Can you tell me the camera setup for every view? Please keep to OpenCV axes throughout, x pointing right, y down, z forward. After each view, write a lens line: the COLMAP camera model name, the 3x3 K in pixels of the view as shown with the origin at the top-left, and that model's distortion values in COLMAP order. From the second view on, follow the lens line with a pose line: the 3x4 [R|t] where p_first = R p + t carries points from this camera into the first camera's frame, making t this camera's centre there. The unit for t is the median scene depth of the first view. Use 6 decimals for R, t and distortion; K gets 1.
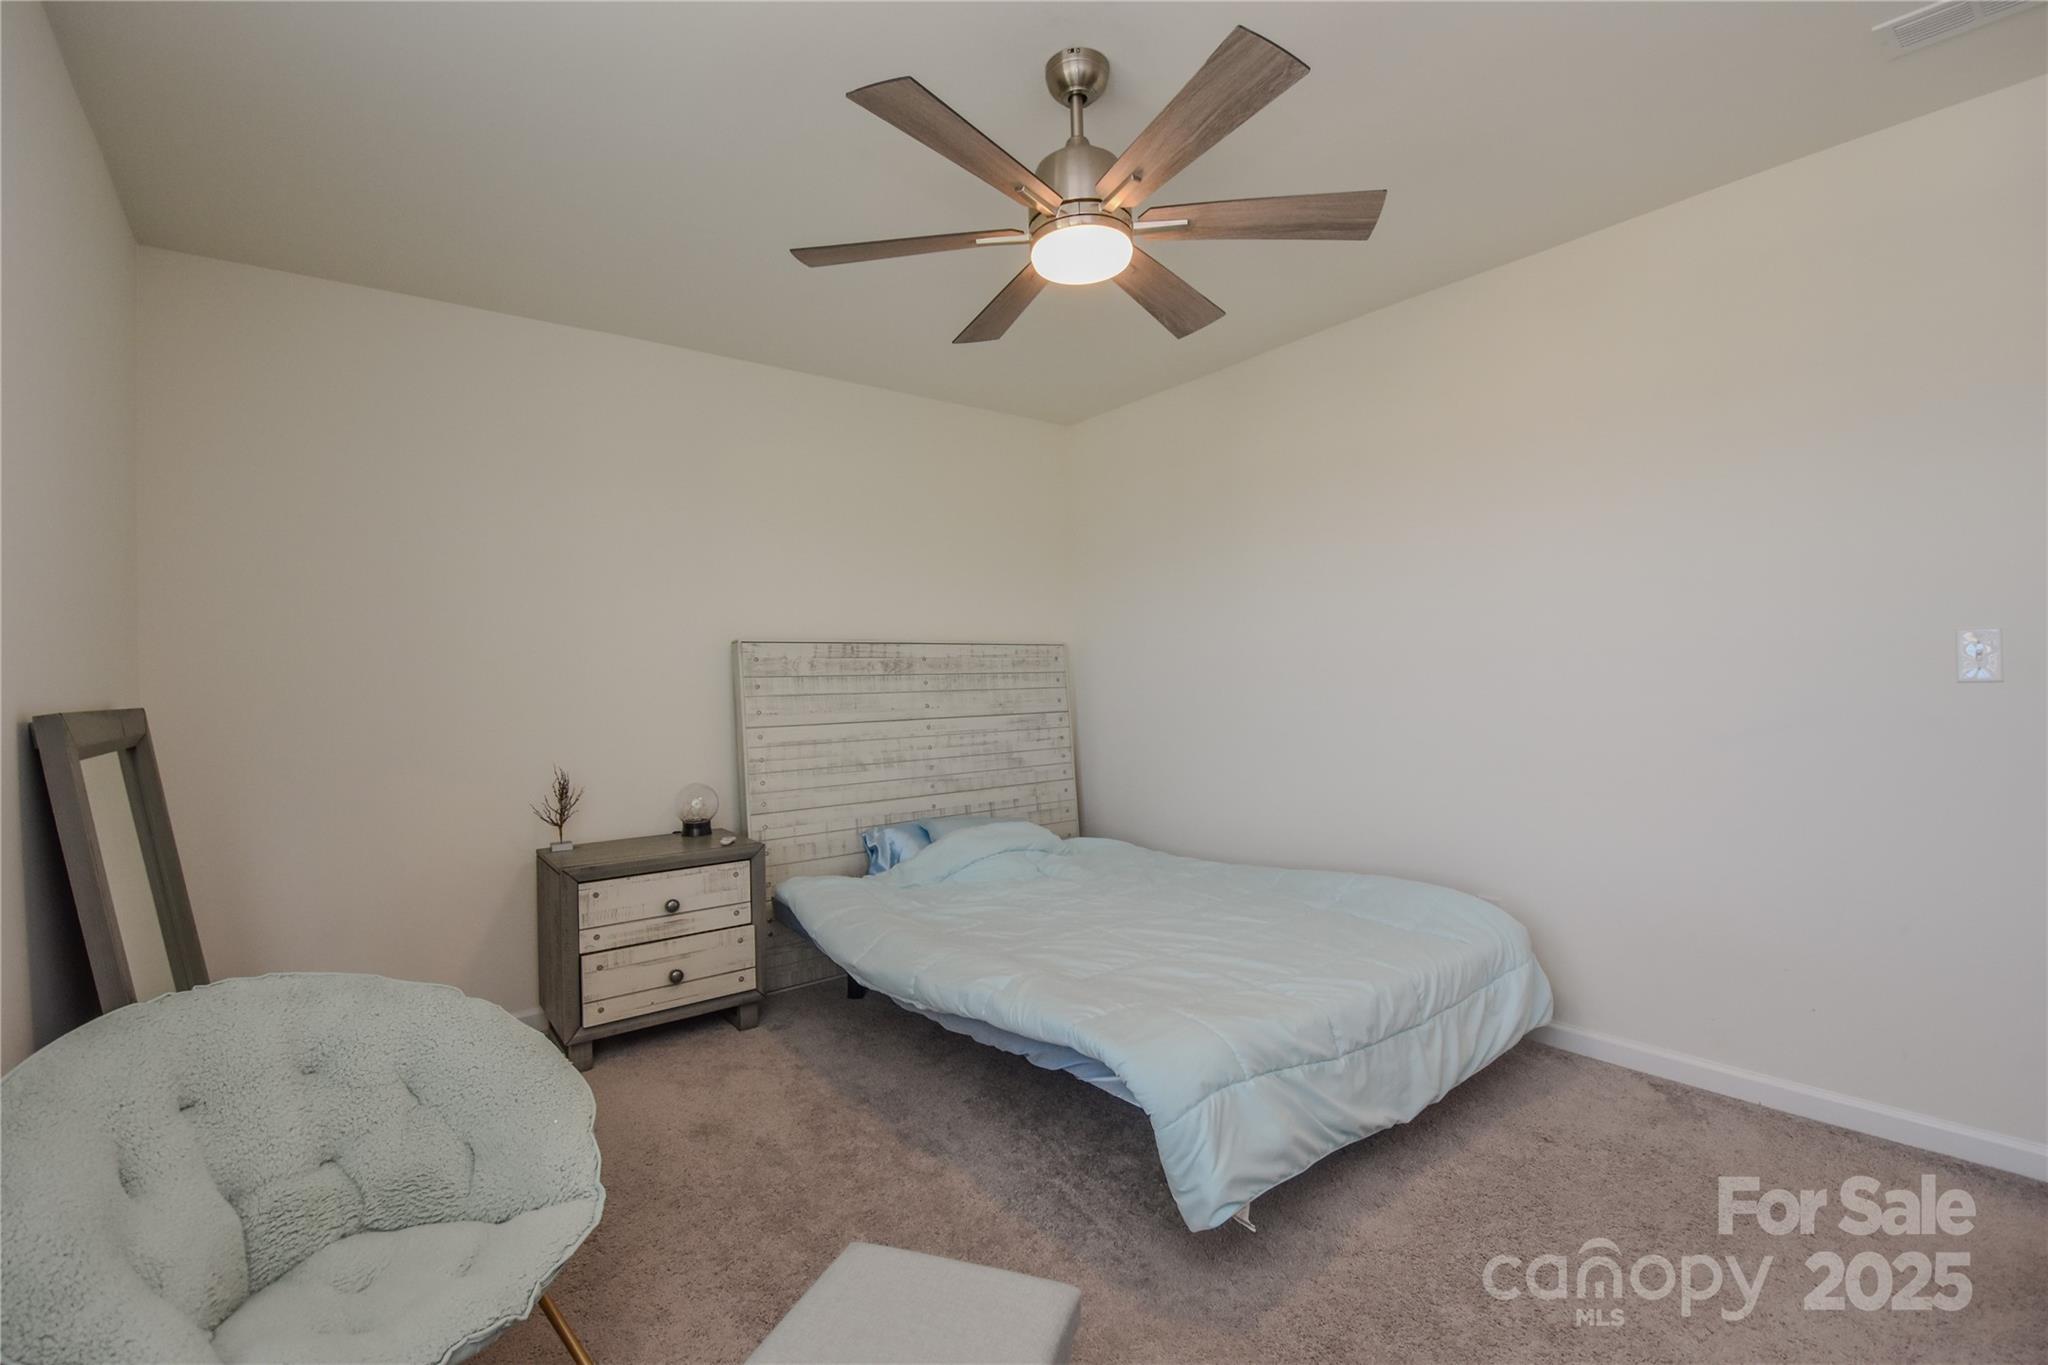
lens RADIAL K [[943.1, 0, 1023.0], [0, 943.1, 668.2], [0, 0, 1]] dist [-0.007167, -0.002724]
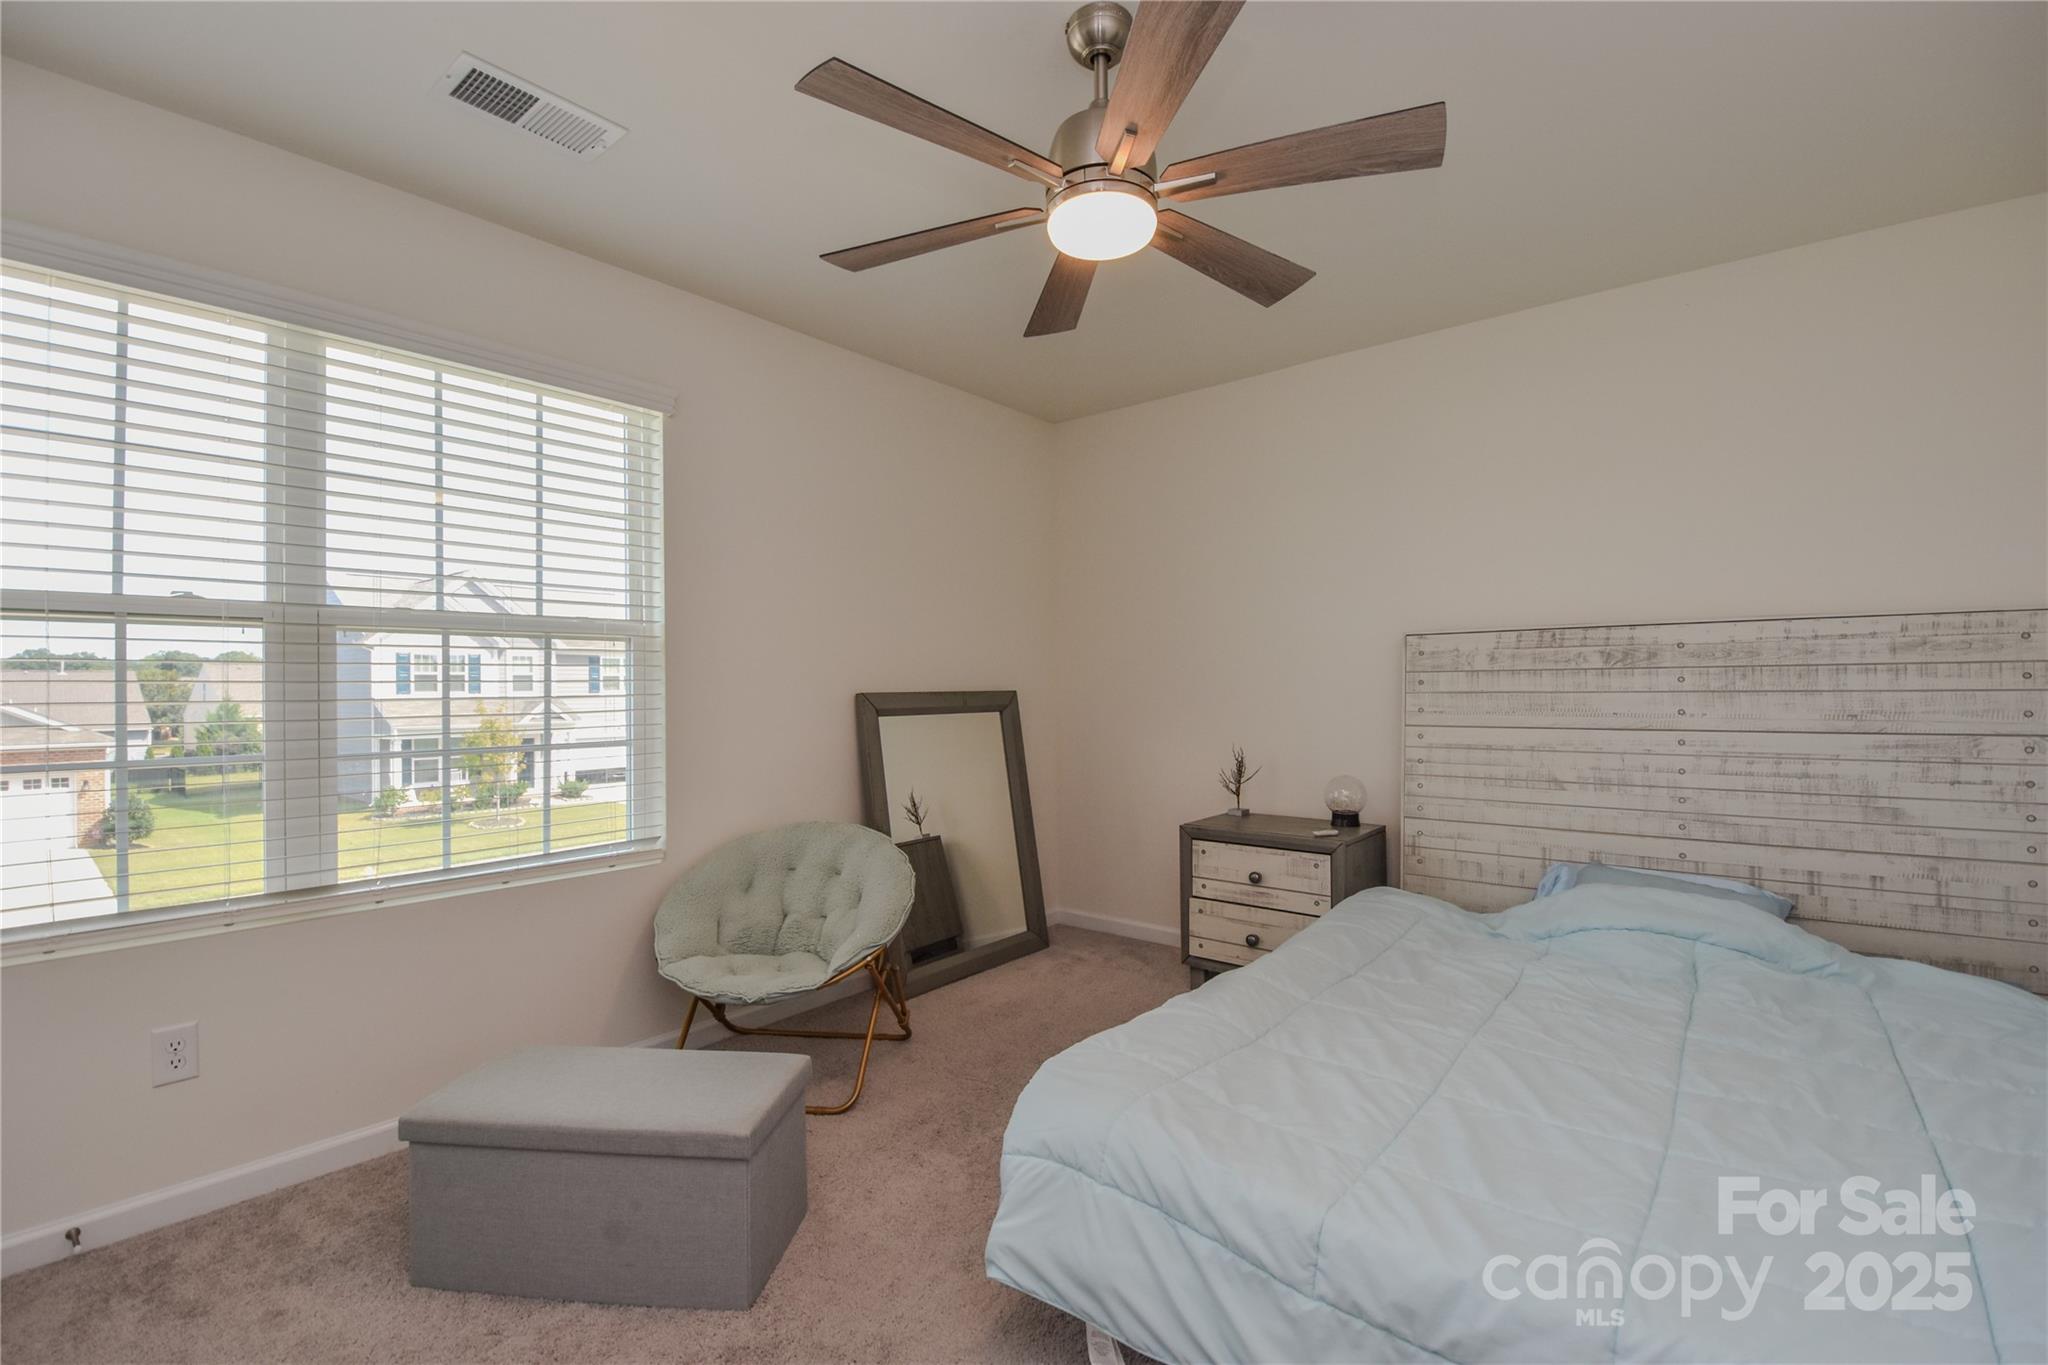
lens RADIAL K [[943.1, 0, 1017.3], [0, 943.1, 673.3], [0, 0, 1]] dist [-0.007167, -0.002724]
pose [[0.186766, 0.006995, -0.982379, 0.511454], [0.019124, 0.999759, 0.010754, -0.006339], [0.982218, -0.020796, 0.186587, 0.393822]]
